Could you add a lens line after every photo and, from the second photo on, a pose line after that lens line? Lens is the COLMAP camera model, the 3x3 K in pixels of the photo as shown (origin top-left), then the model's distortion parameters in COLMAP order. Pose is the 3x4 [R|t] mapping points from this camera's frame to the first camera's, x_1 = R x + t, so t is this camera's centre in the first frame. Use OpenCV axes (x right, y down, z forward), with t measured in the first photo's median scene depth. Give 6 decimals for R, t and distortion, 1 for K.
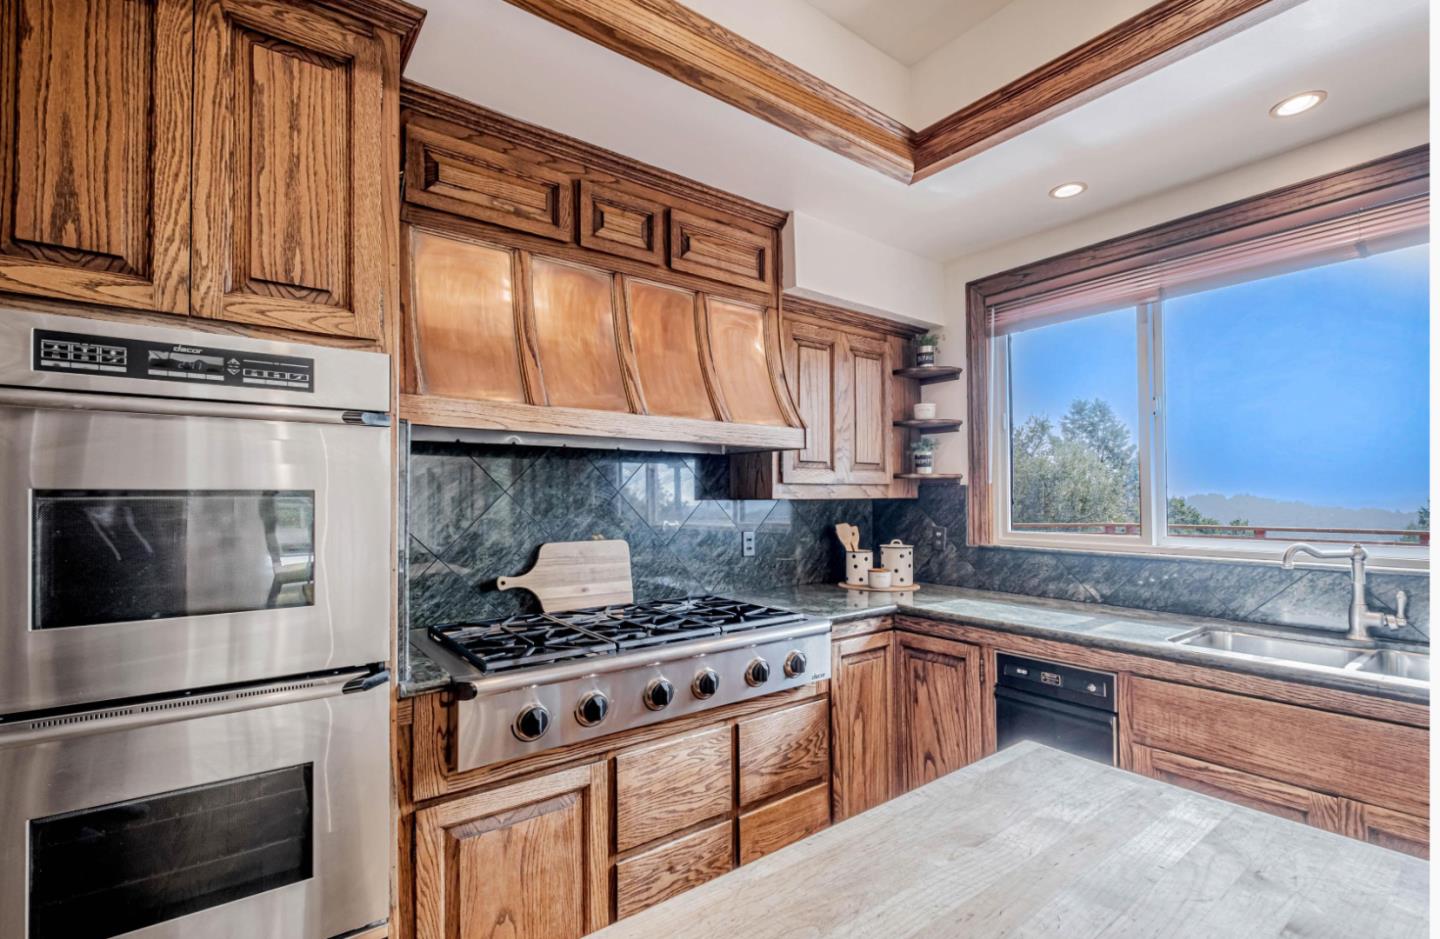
lens RADIAL K [[632.8, 0, 709.4], [0, 632.8, 488.8], [0, 0, 1]] dist [-0.000557, -0.001041]
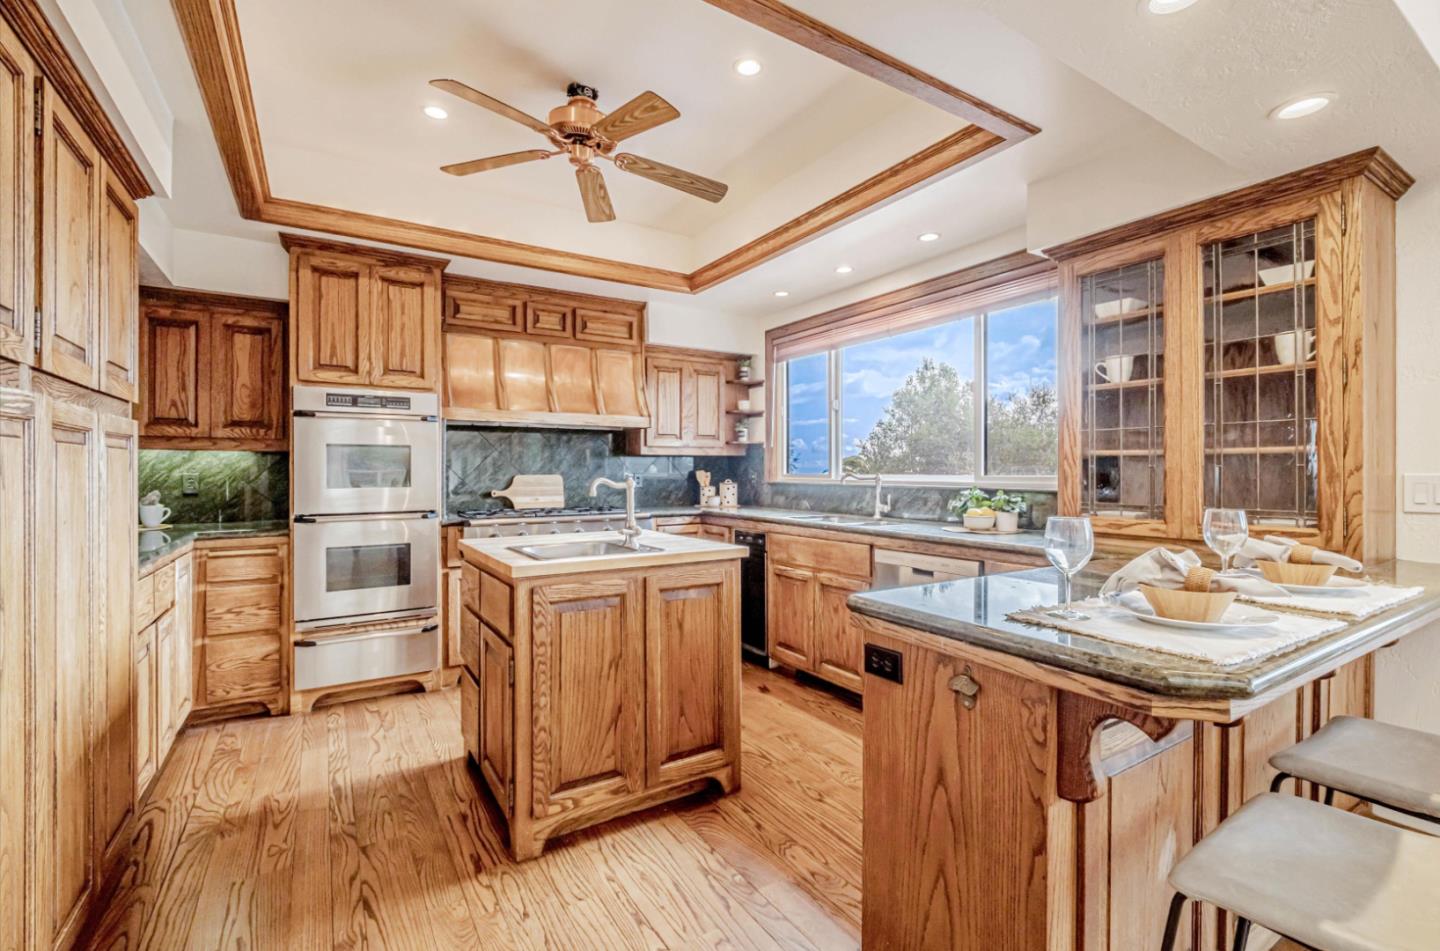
lens RADIAL K [[633.4, 0, 724.1], [0, 633.4, 467.4], [0, 0, 1]] dist [0.005163, -0.004438]
pose [[0.997670, 0.003361, -0.068135, 0.557293], [-0.002570, 0.999928, 0.011697, 0.037632], [0.068170, -0.011495, 0.997608, -1.000472]]
